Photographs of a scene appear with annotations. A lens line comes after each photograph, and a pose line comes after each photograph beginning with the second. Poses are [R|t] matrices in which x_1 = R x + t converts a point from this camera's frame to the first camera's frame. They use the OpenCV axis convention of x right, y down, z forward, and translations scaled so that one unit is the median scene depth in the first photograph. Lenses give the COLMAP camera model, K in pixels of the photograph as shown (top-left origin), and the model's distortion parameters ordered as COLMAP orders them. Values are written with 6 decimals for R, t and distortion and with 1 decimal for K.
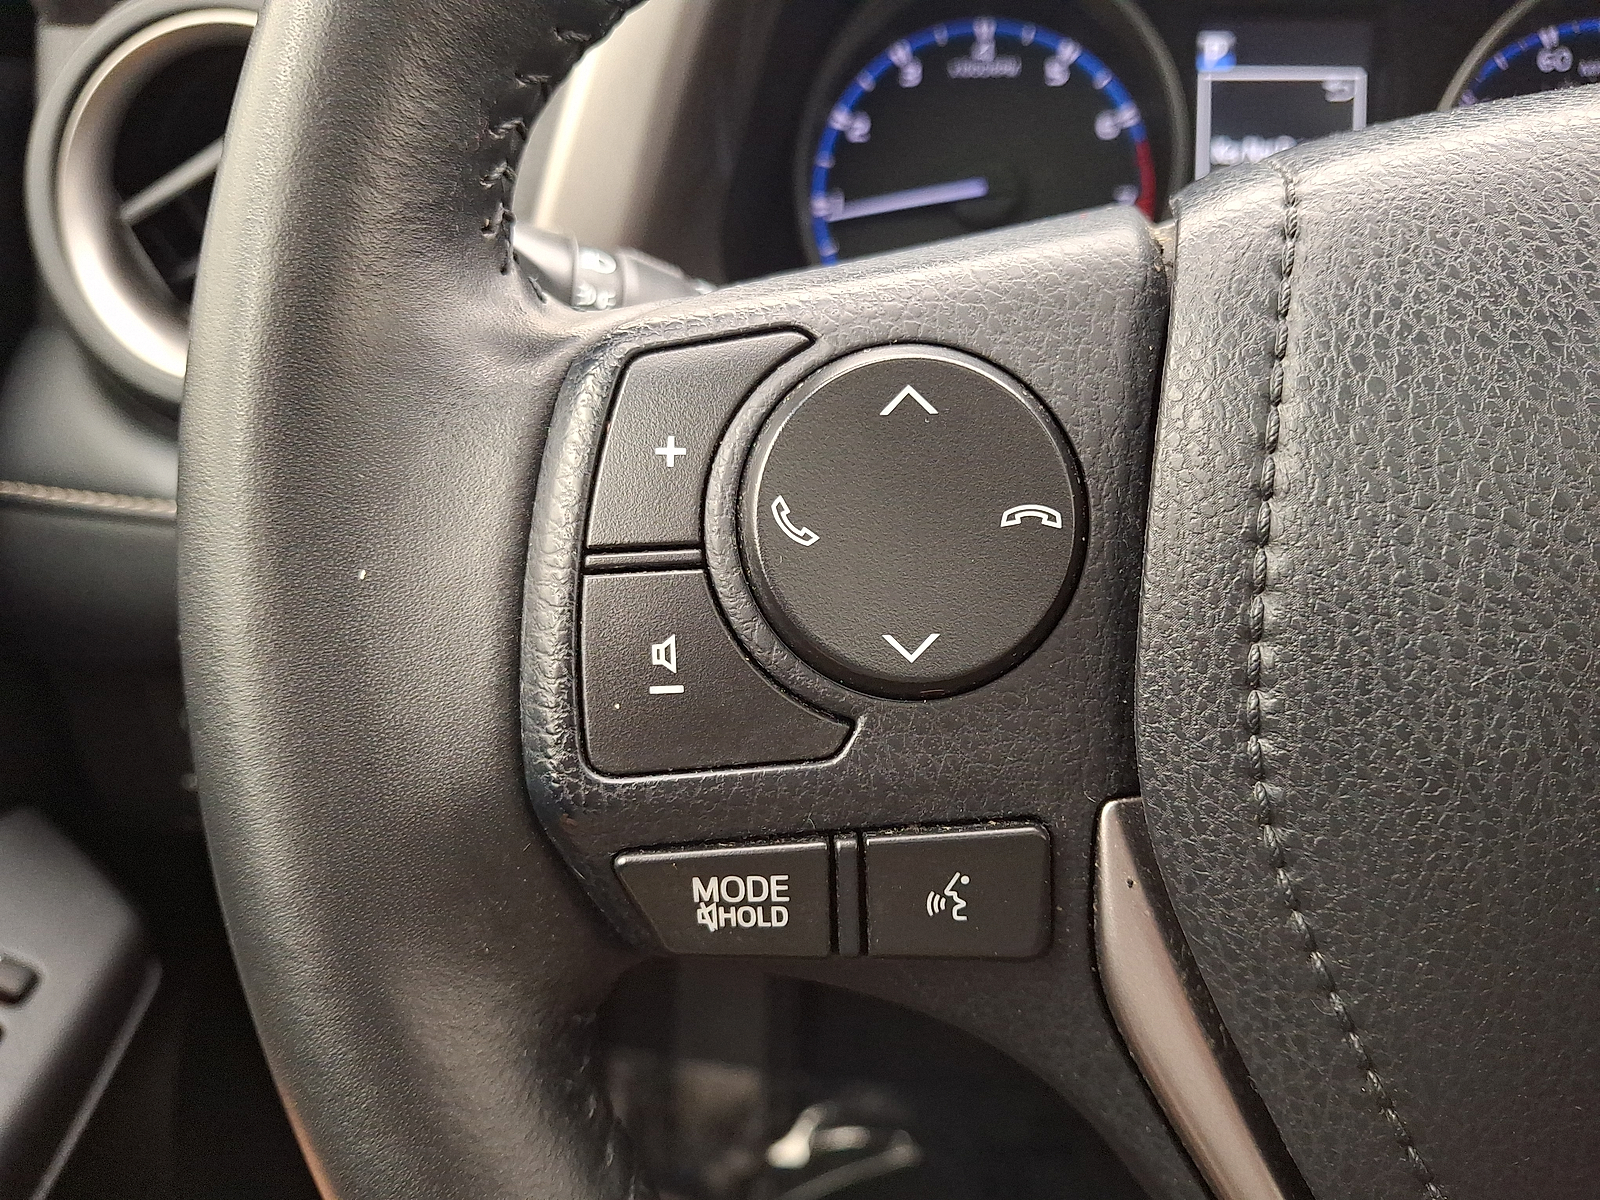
lens RADIAL K [[1143.5, 0, 800.0], [0, 1143.5, 600.0], [0, 0, 1]] dist [0.143156, -0.346047]
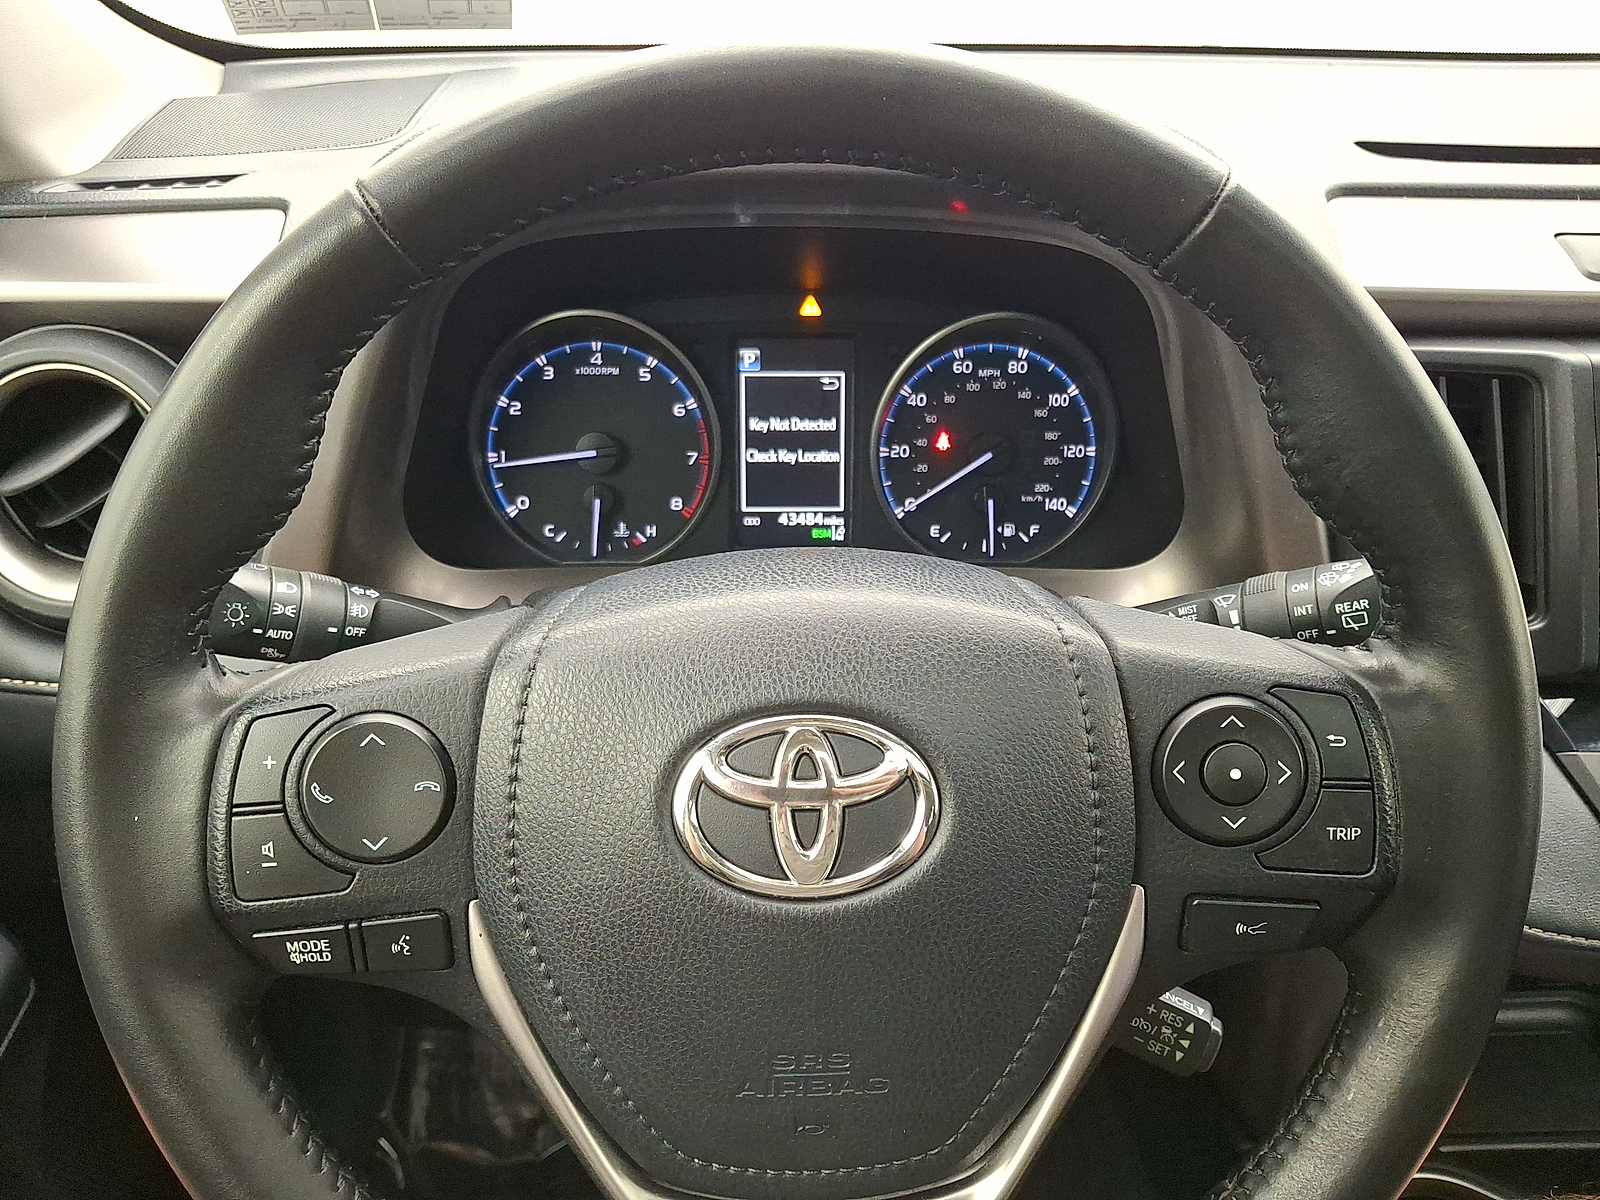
lens RADIAL K [[1143.5, 0, 800.0], [0, 1143.5, 600.0], [0, 0, 1]] dist [0.143156, -0.346047]
pose [[0.995566, -0.015890, 0.092716, 0.739702], [0.014113, 0.999704, 0.019794, -0.485929], [-0.093004, -0.018398, 0.995496, -1.427004]]
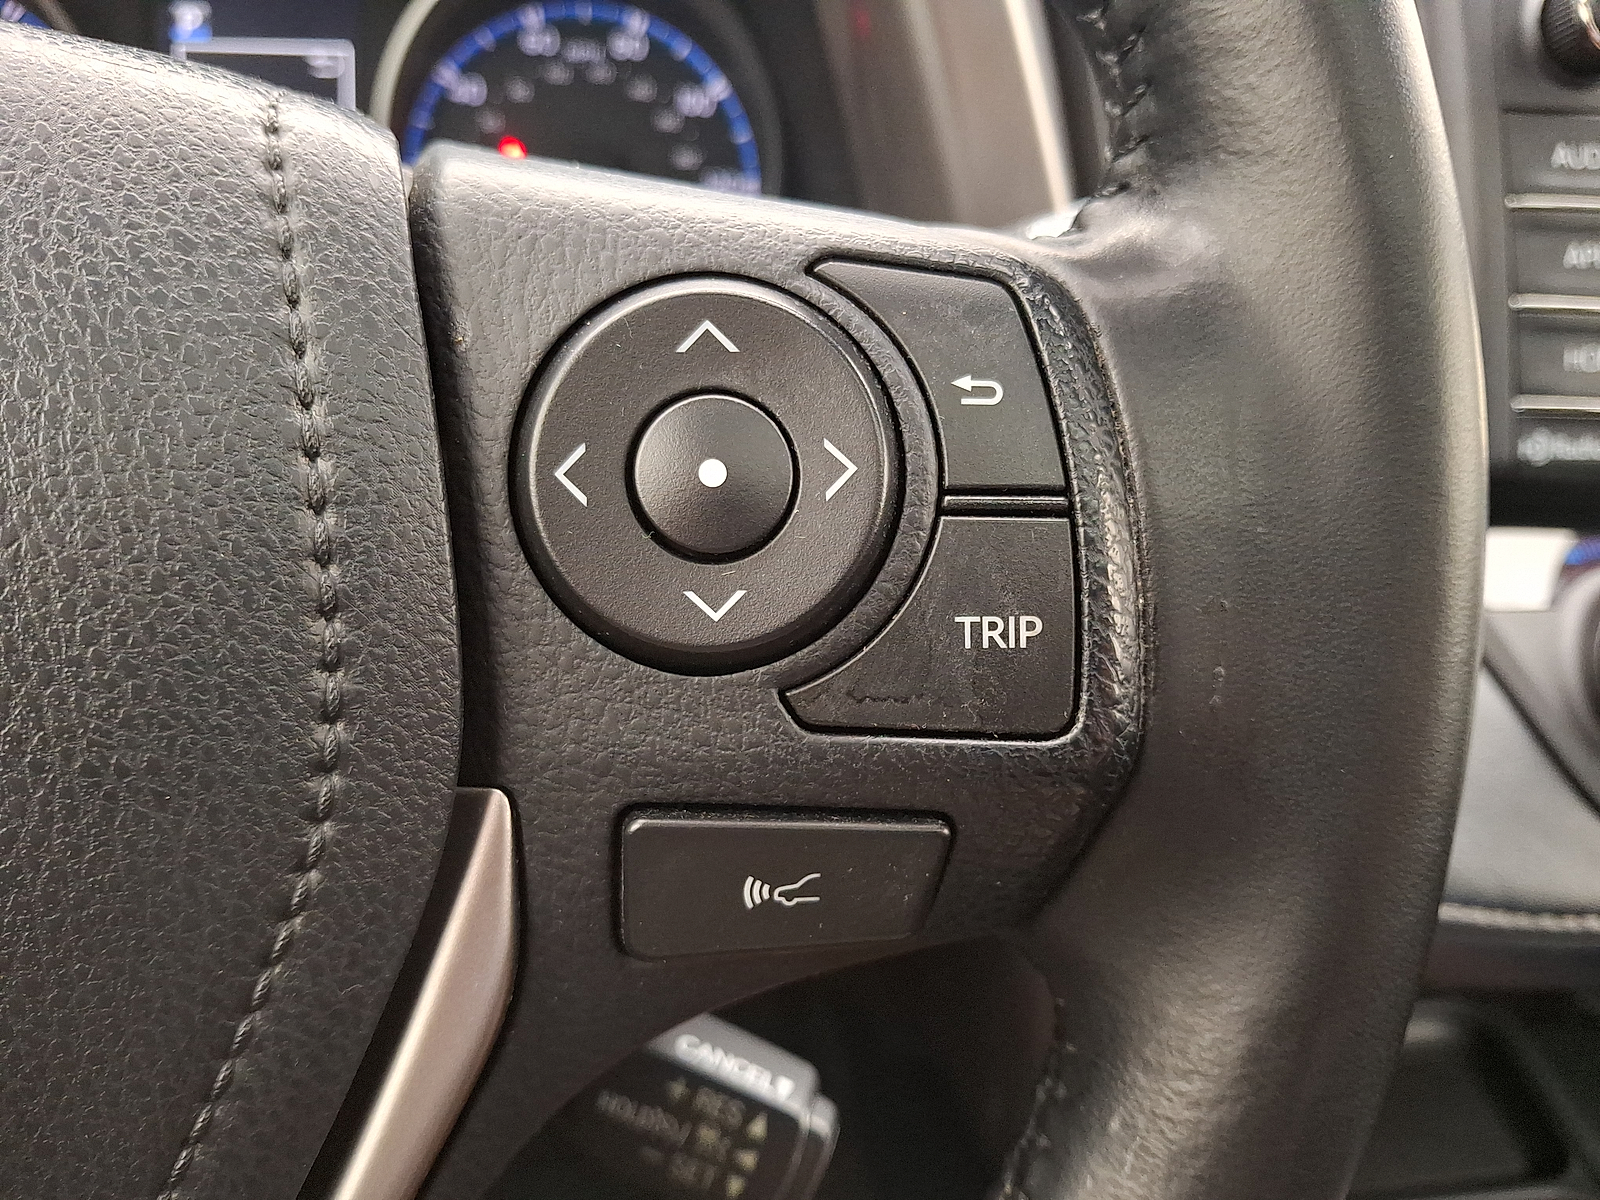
lens RADIAL K [[1143.5, 0, 800.0], [0, 1143.5, 600.0], [0, 0, 1]] dist [0.143156, -0.346047]
pose [[0.979324, -0.018292, 0.201469, 1.715434], [0.019032, 0.999817, -0.001738, 0.023547], [-0.201400, 0.005536, 0.979493, -0.044841]]
